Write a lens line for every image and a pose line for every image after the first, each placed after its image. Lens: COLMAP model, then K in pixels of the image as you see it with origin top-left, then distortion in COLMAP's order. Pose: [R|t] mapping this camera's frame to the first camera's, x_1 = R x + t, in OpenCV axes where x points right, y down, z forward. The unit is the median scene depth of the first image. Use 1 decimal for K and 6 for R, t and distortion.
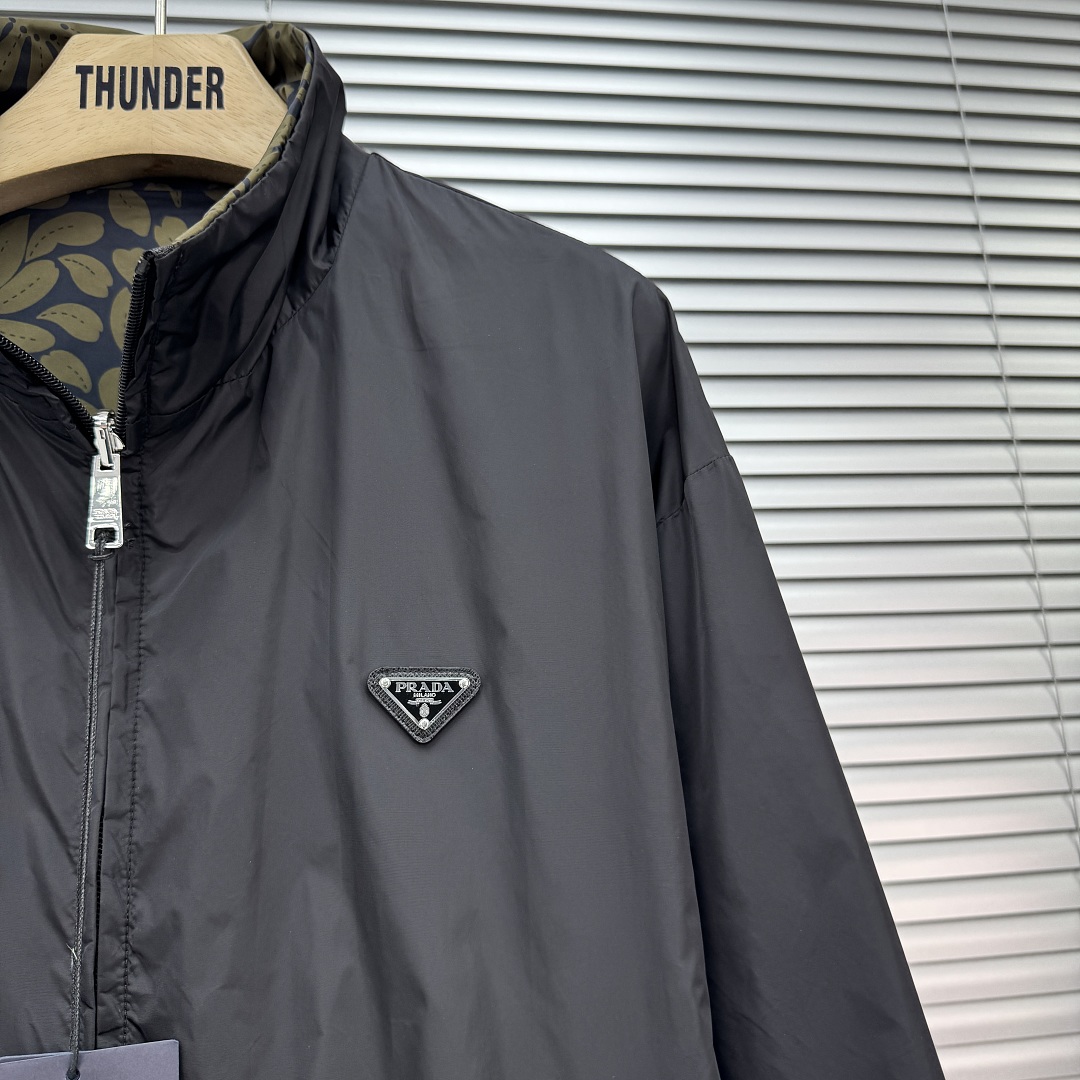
lens RADIAL K [[994.7, 0, 538.7], [0, 994.7, 555.7], [0, 0, 1]] dist [-0.012981, -0.018248]
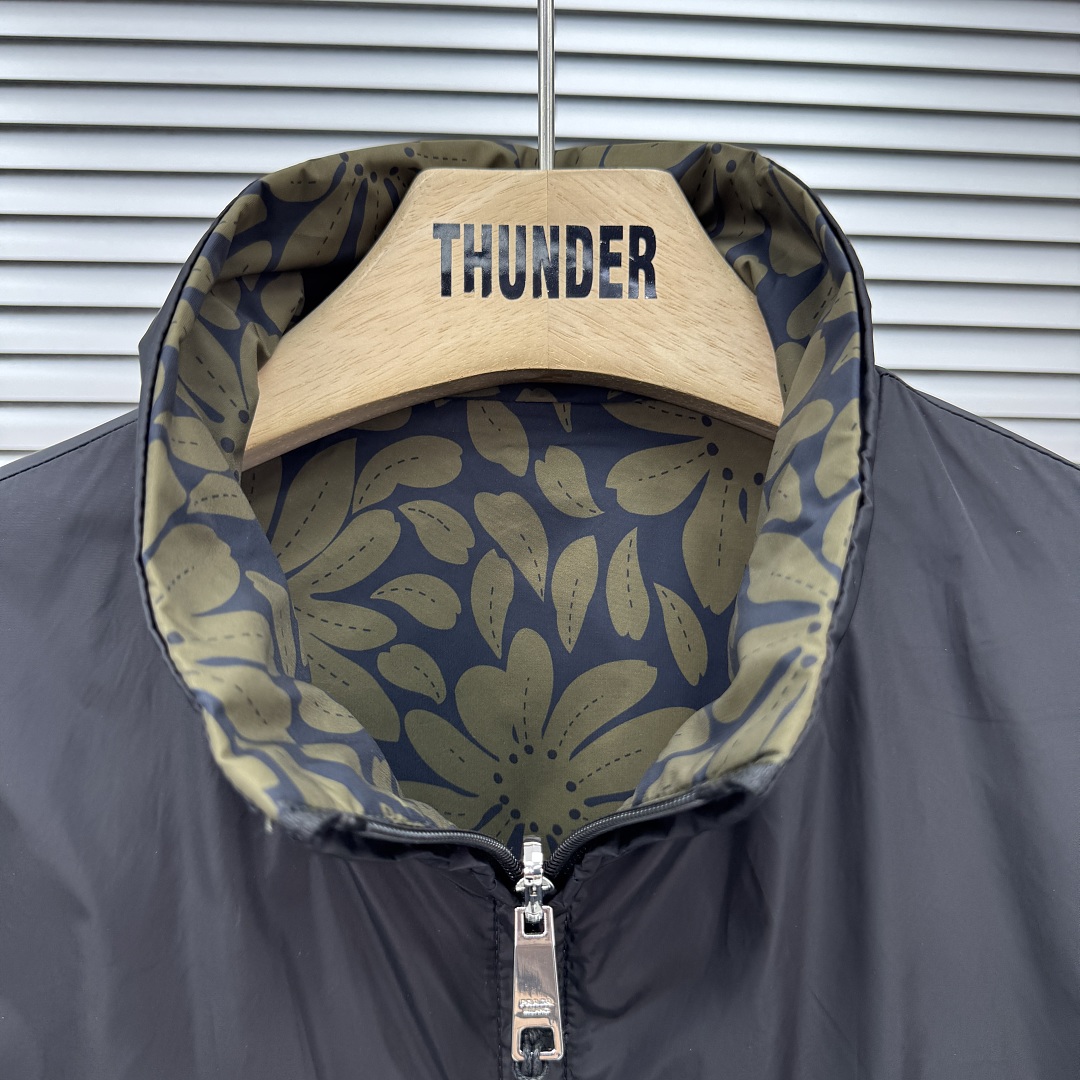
lens RADIAL K [[987.7, 0, 536.1], [0, 987.7, 543.8], [0, 0, 1]] dist [0.136044, -0.325748]
pose [[0.996733, 0.040447, -0.069909, -0.348043], [-0.031618, 0.991893, 0.123077, -0.371850], [0.074321, -0.120465, 0.989932, 0.323887]]
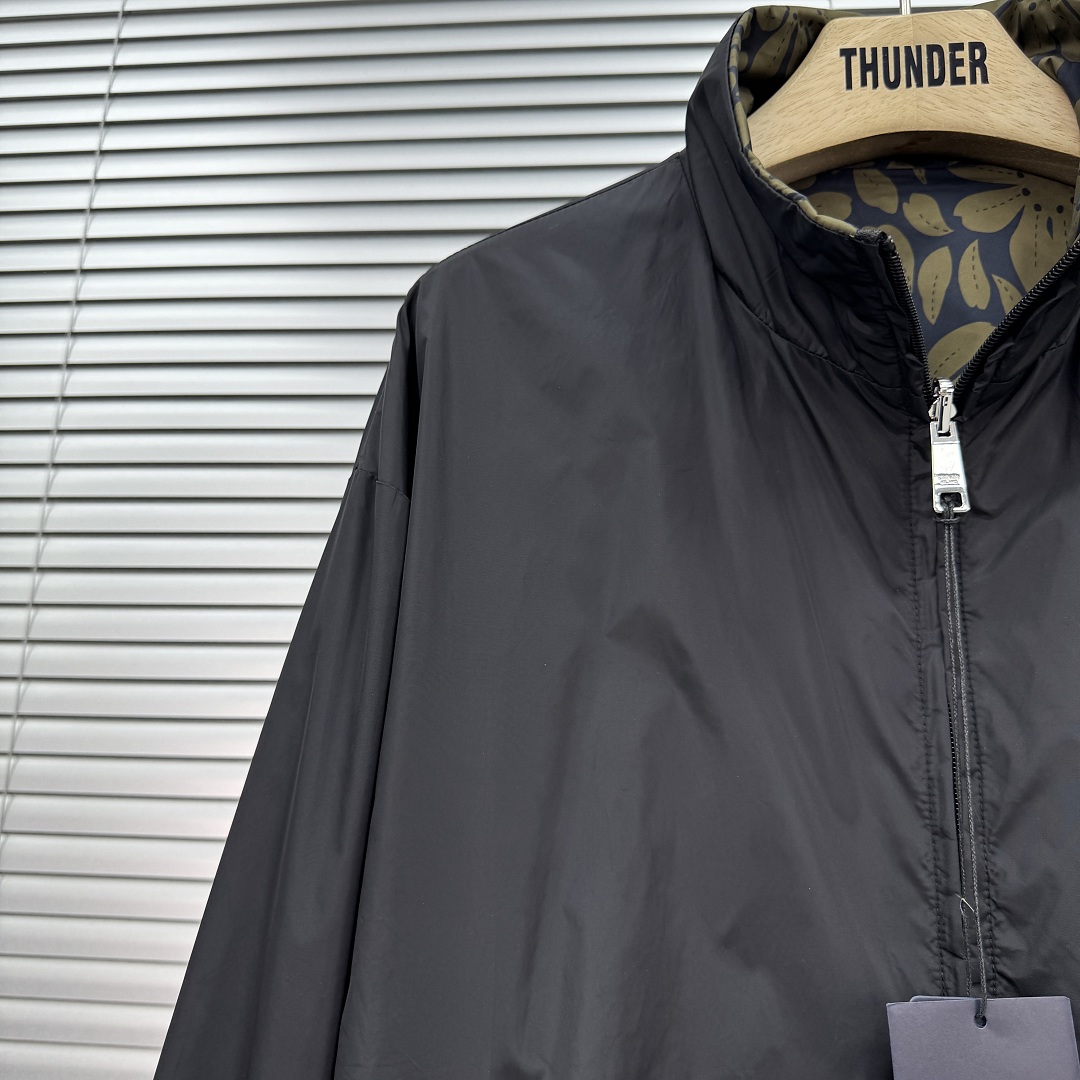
lens RADIAL K [[994.7, 0, 538.7], [0, 994.7, 555.7], [0, 0, 1]] dist [-0.012981, -0.018248]
pose [[0.976735, 0.025978, -0.212871, -0.545193], [-0.025765, 0.999661, 0.003776, 0.038233], [0.212897, 0.001797, 0.977073, -0.079055]]
